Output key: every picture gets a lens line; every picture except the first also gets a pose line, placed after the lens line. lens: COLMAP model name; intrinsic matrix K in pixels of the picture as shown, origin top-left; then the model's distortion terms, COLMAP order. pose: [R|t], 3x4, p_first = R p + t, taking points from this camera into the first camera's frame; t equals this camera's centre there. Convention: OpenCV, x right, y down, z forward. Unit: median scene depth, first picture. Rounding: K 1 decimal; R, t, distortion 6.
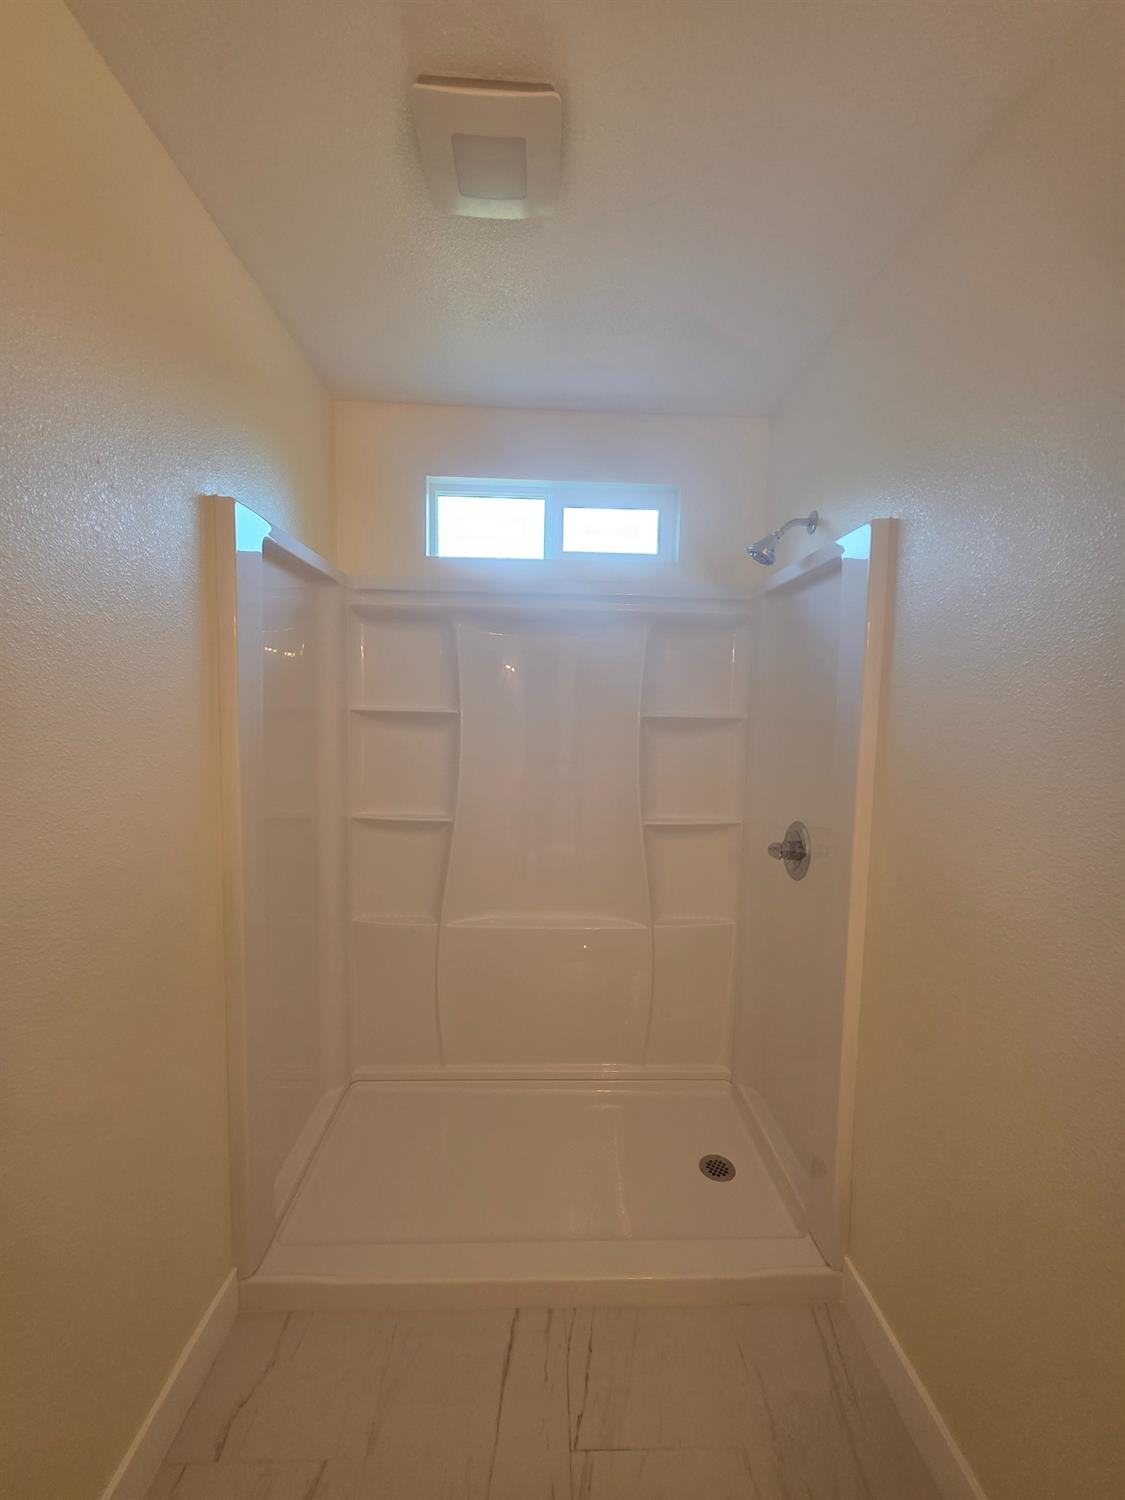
lens RADIAL K [[594.8, 0, 562.5], [0, 594.8, 750.0], [0, 0, 1]] dist [-0.000161, 0.000016]
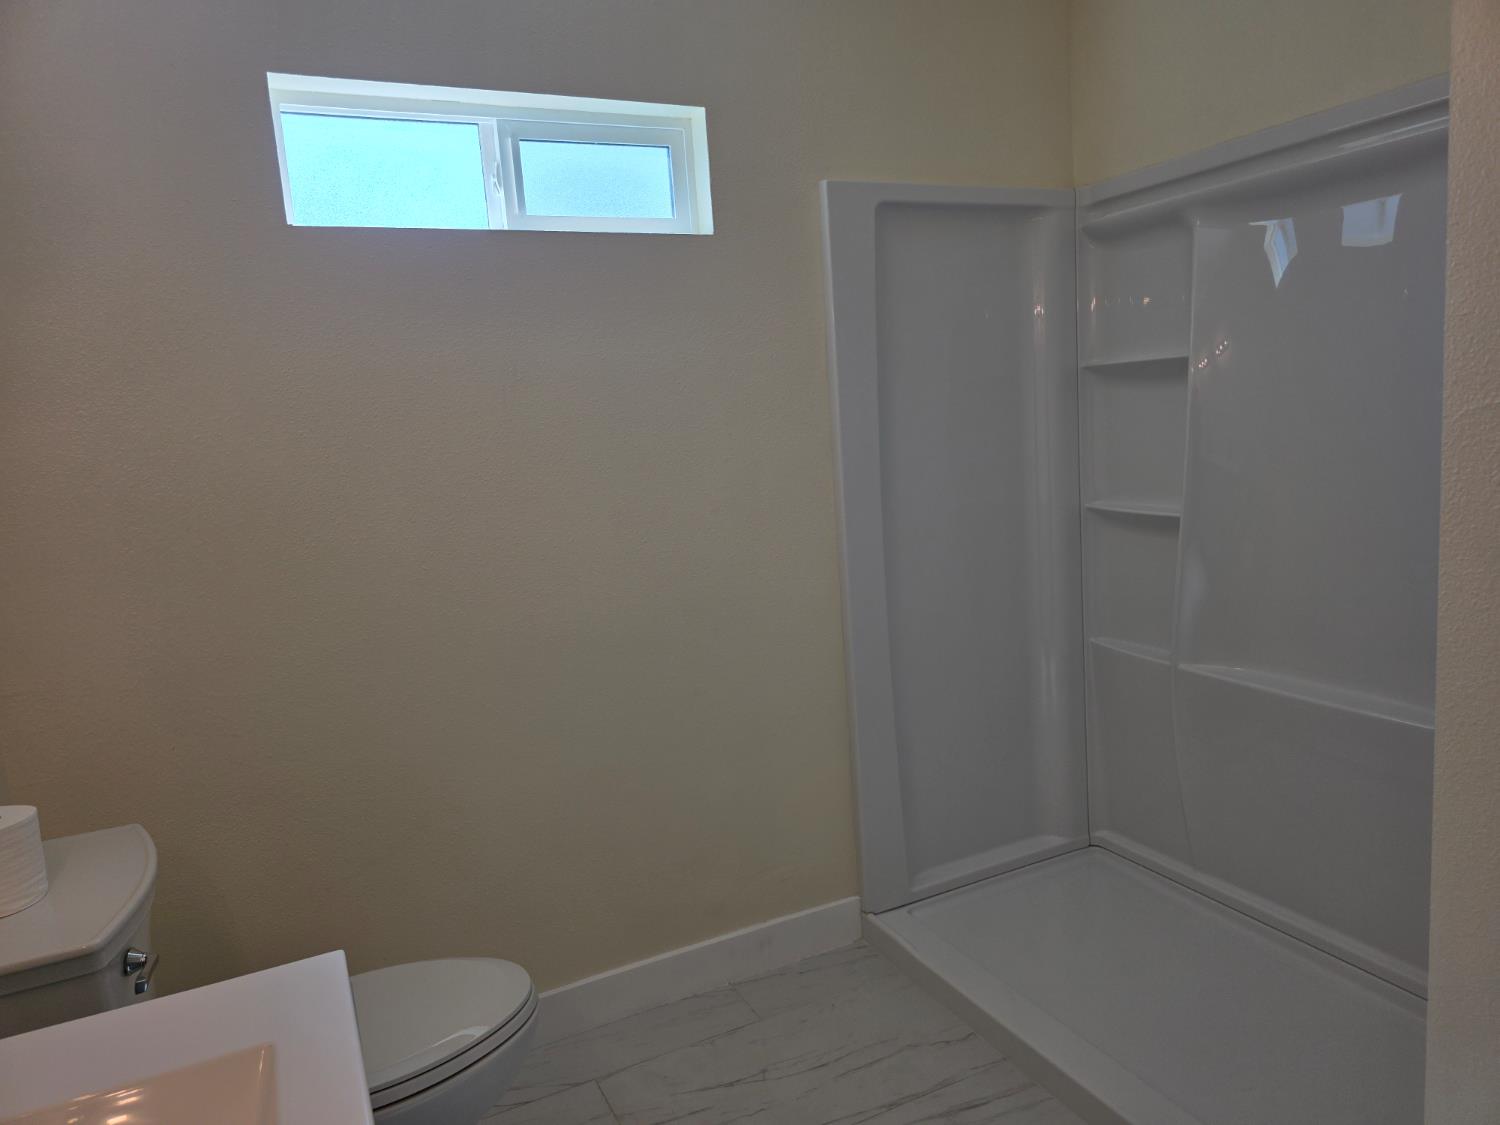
lens RADIAL K [[1026.7, 0, 750.0], [0, 1026.7, 562.5], [0, 0, 1]] dist [-0.000672, -0.001084]
pose [[0.409941, 0.091479, -0.907513, 0.688811], [0.012108, 0.994324, 0.105700, 0.038059], [0.912032, -0.054319, 0.406507, 0.053593]]
